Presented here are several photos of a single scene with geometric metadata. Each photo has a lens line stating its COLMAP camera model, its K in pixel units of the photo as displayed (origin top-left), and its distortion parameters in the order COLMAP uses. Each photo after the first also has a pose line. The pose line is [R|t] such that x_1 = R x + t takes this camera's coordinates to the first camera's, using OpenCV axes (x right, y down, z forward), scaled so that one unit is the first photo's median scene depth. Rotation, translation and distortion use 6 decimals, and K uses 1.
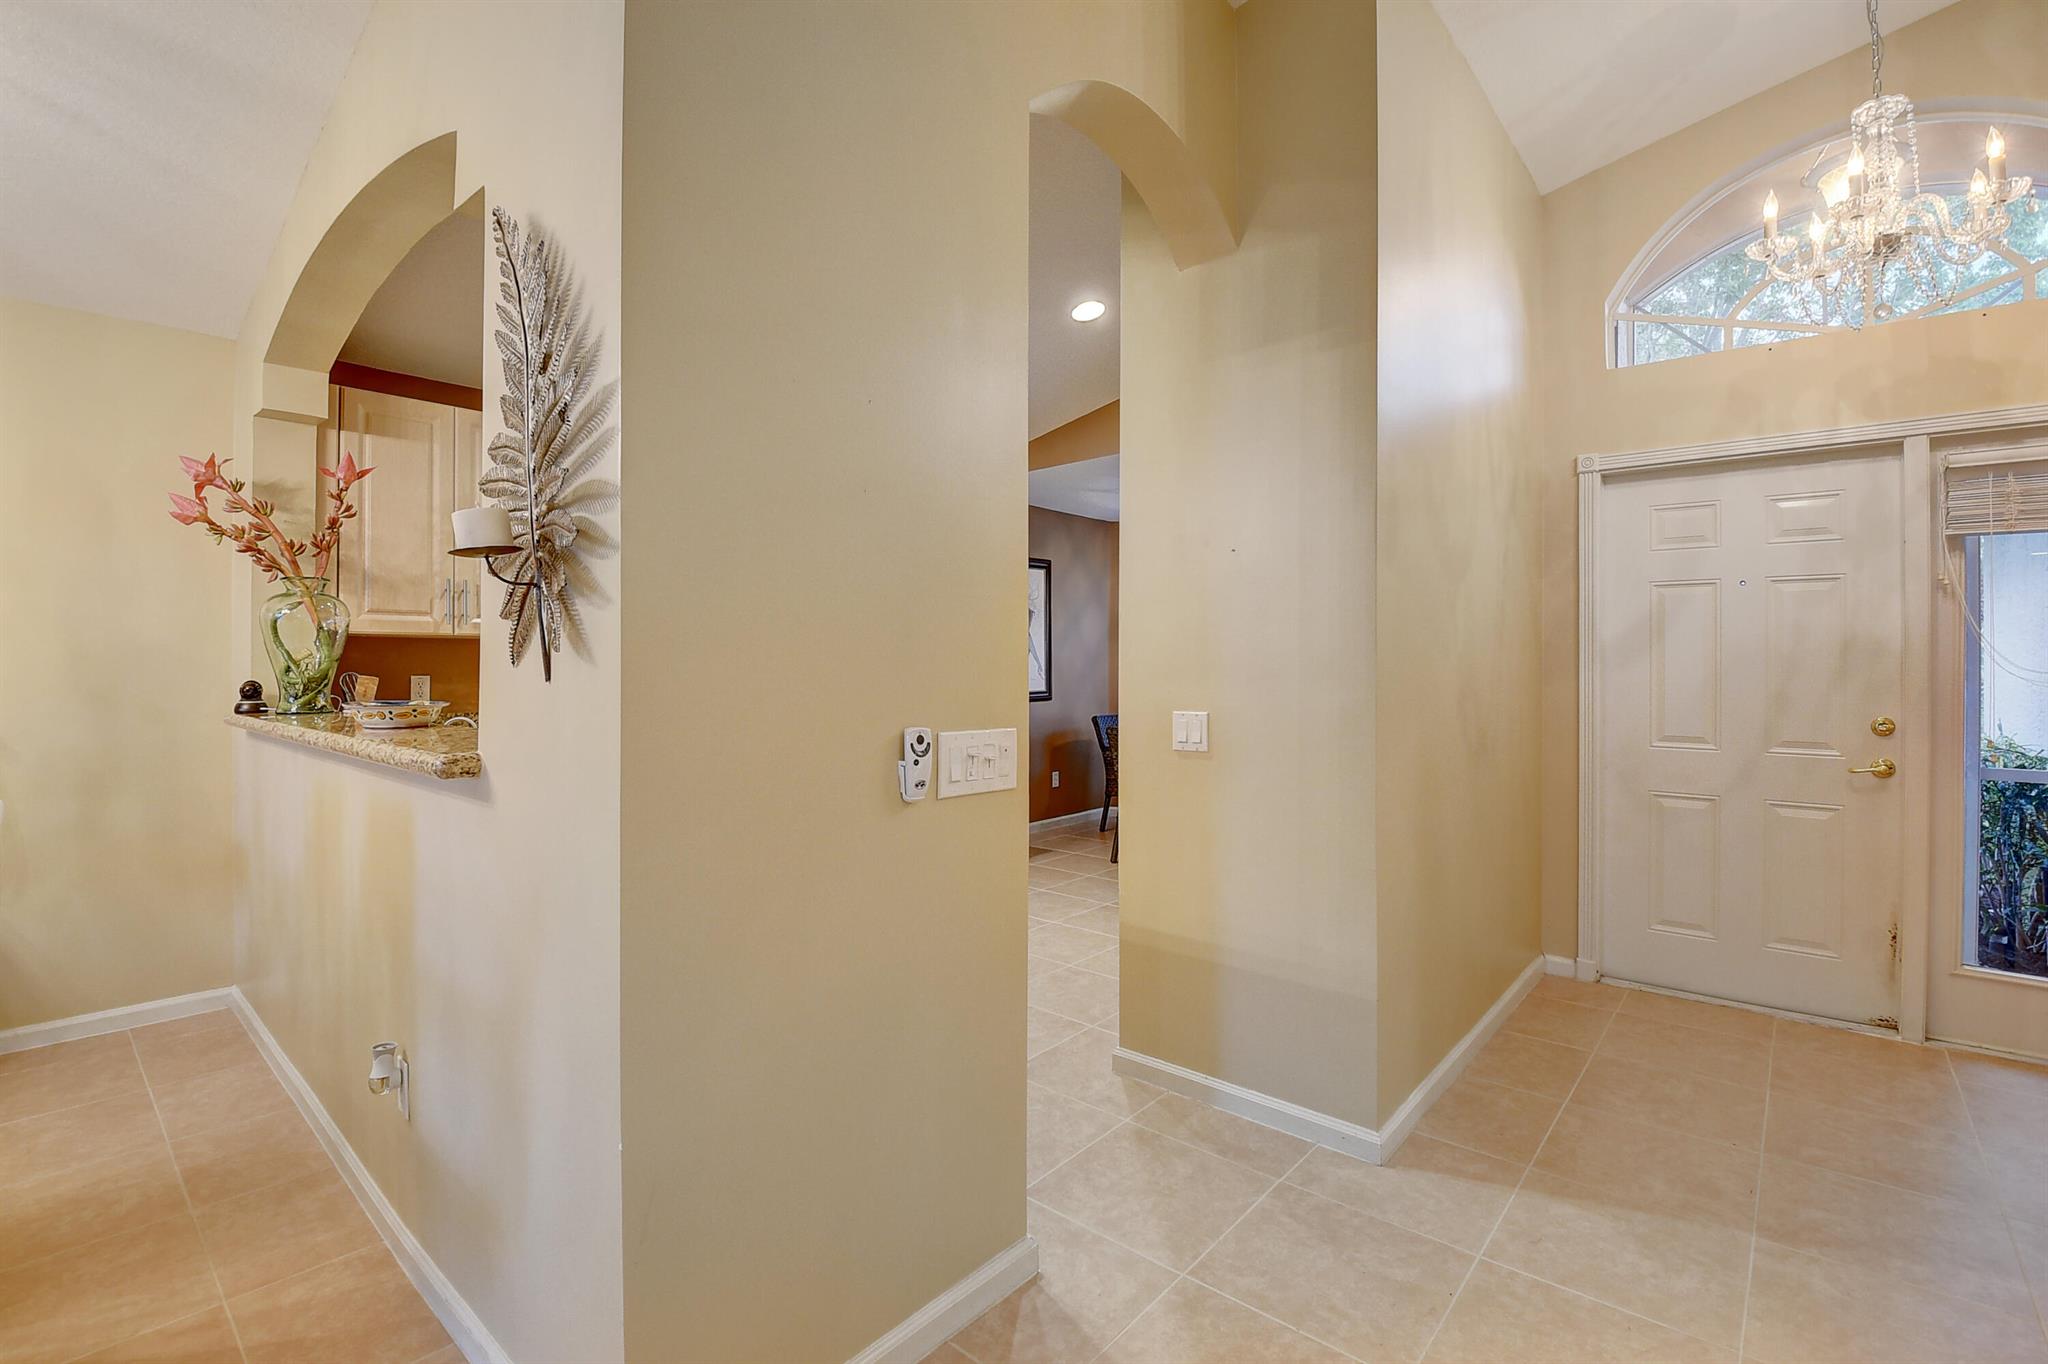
lens RADIAL K [[896.4, 0, 1022.7], [0, 896.4, 657.7], [0, 0, 1]] dist [0.002269, -0.016554]
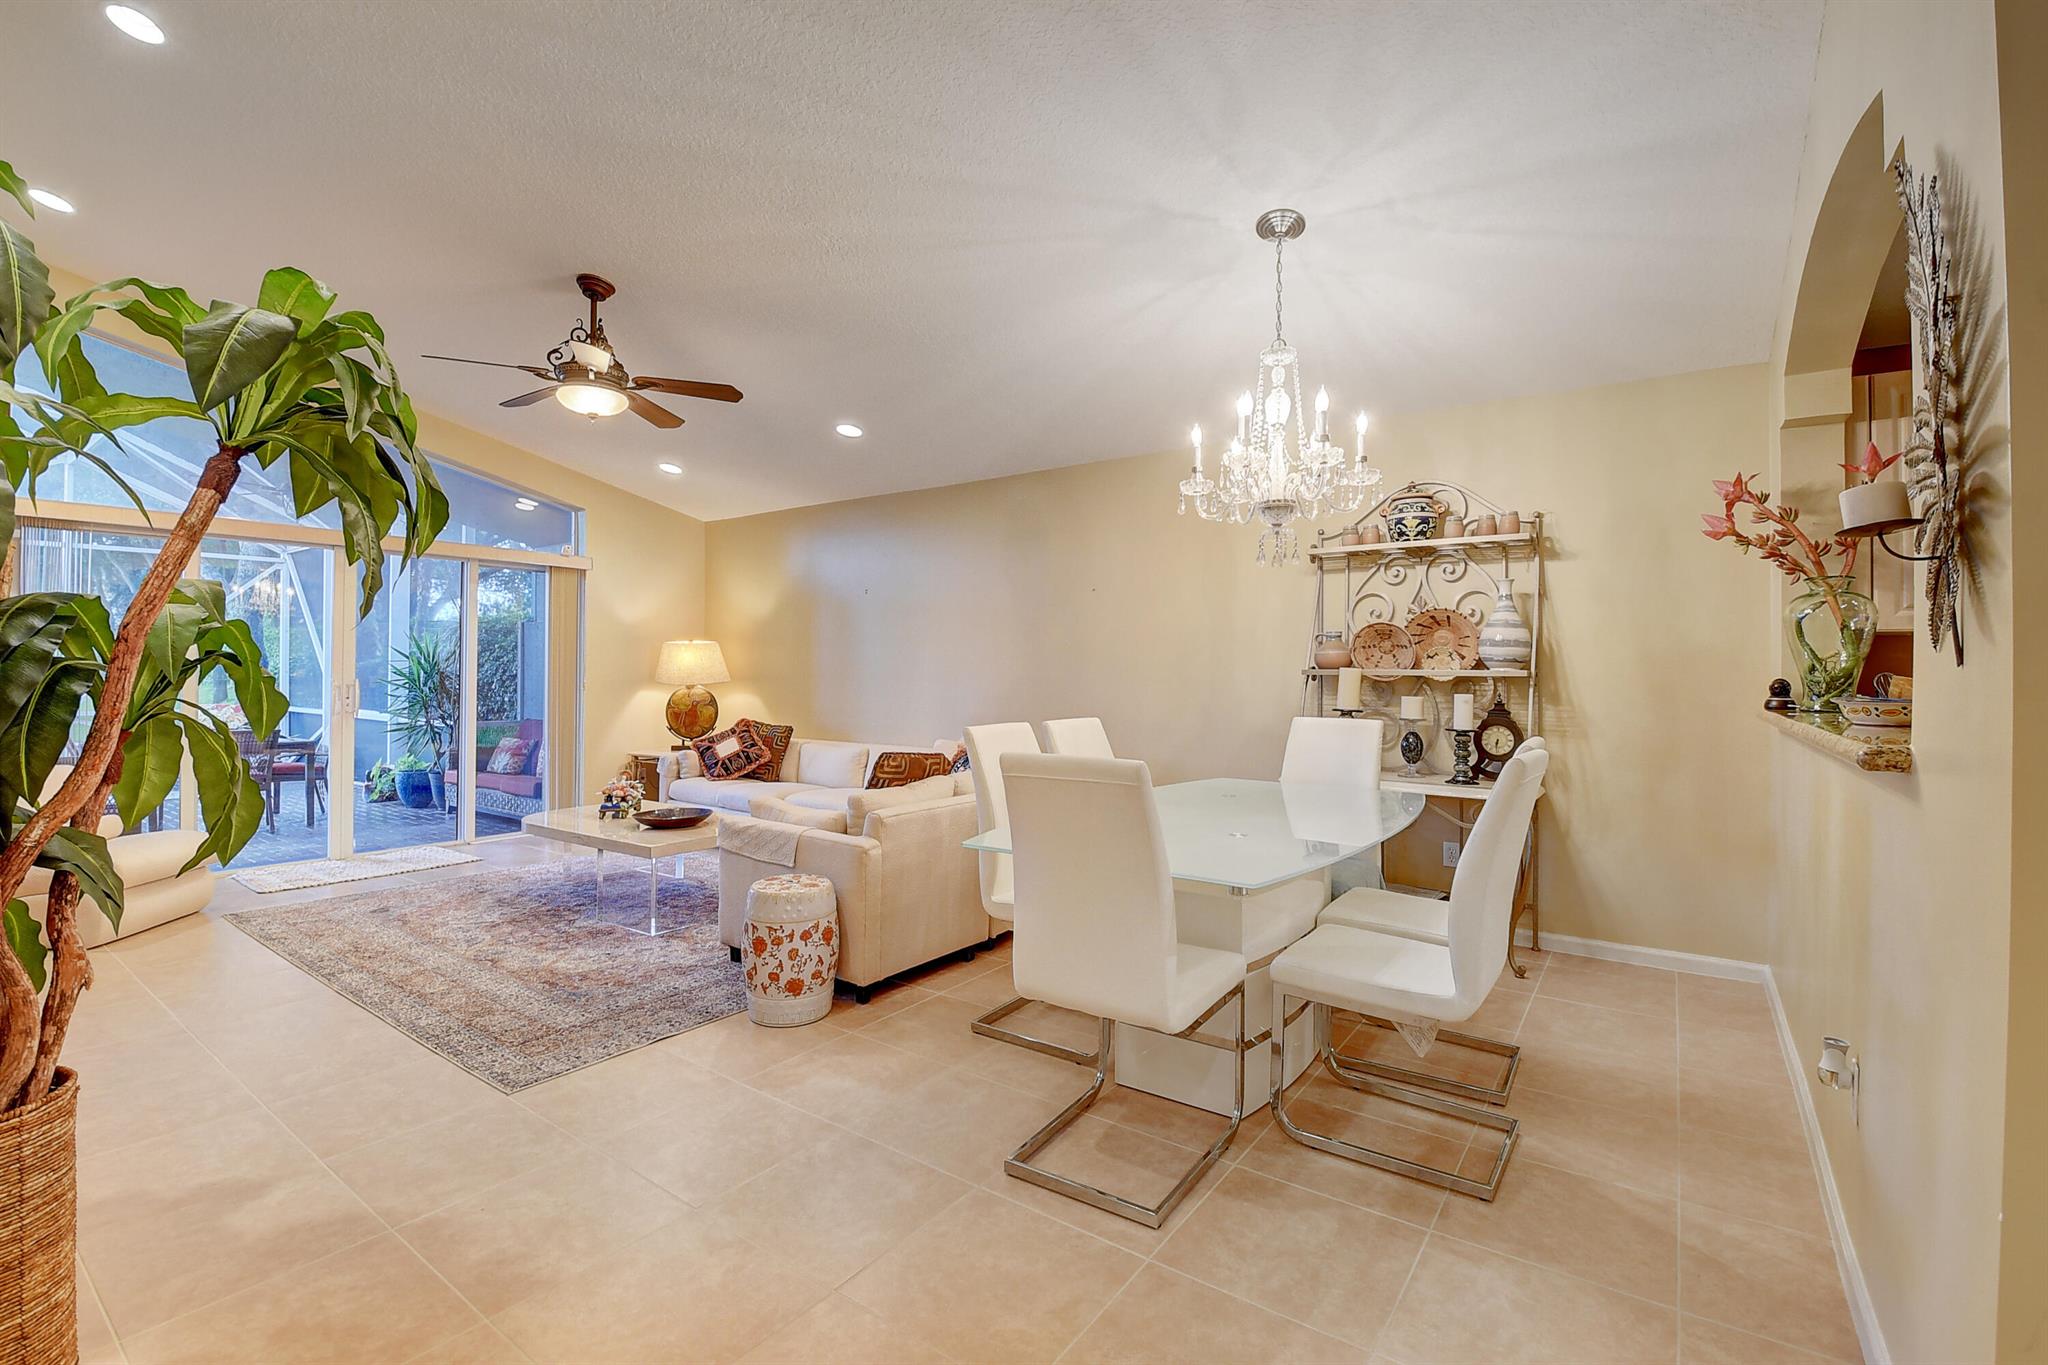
lens RADIAL K [[901.2, 0, 1019.0], [0, 901.2, 657.1], [0, 0, 1]] dist [0.015121, -0.028943]
pose [[0.085889, -0.008944, -0.996265, 0.121464], [-0.004999, 0.999943, -0.009408, 0.014789], [0.996292, 0.005788, 0.085839, 0.005692]]
